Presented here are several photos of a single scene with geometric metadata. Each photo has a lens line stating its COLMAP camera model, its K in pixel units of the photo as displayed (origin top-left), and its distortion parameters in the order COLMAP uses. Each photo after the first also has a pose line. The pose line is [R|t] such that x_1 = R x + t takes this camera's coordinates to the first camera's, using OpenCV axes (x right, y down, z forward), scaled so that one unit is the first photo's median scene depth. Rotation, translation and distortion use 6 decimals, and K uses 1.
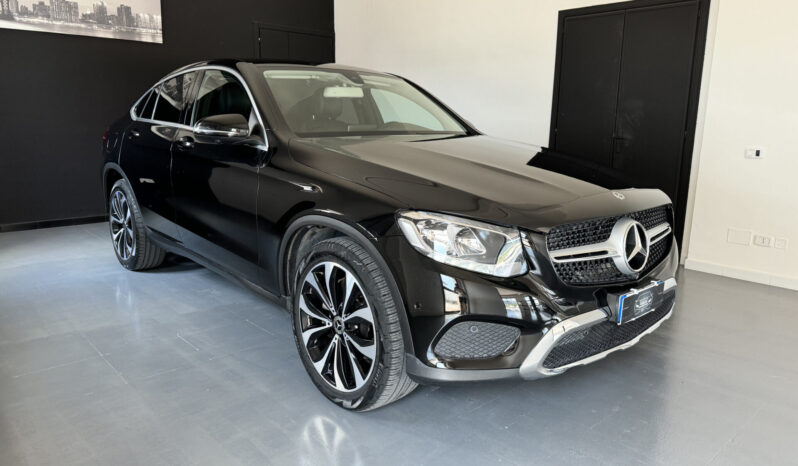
lens RADIAL K [[552.9, 0, 385.4], [0, 552.9, 229.2], [0, 0, 1]] dist [0.052912, -0.061948]
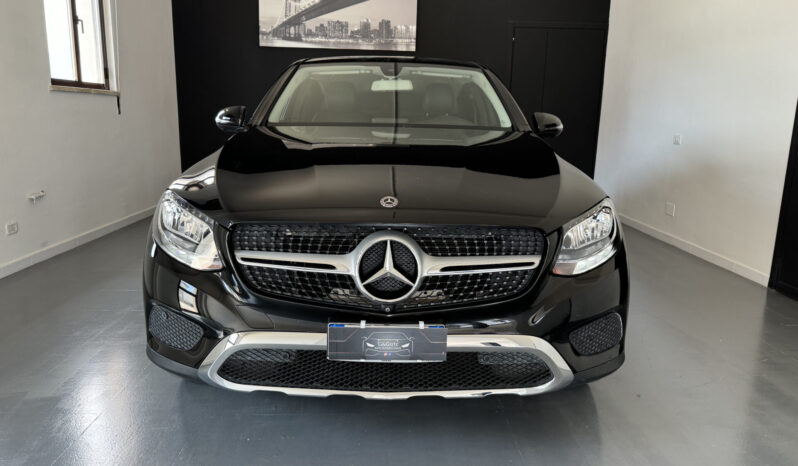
lens RADIAL K [[552.9, 0, 385.4], [0, 552.9, 229.2], [0, 0, 1]] dist [0.052912, -0.061948]
pose [[0.778202, 0.126542, -0.615133, 0.299910], [-0.133541, 0.990432, 0.034804, -0.016284], [0.613652, 0.055061, 0.787655, 0.131160]]
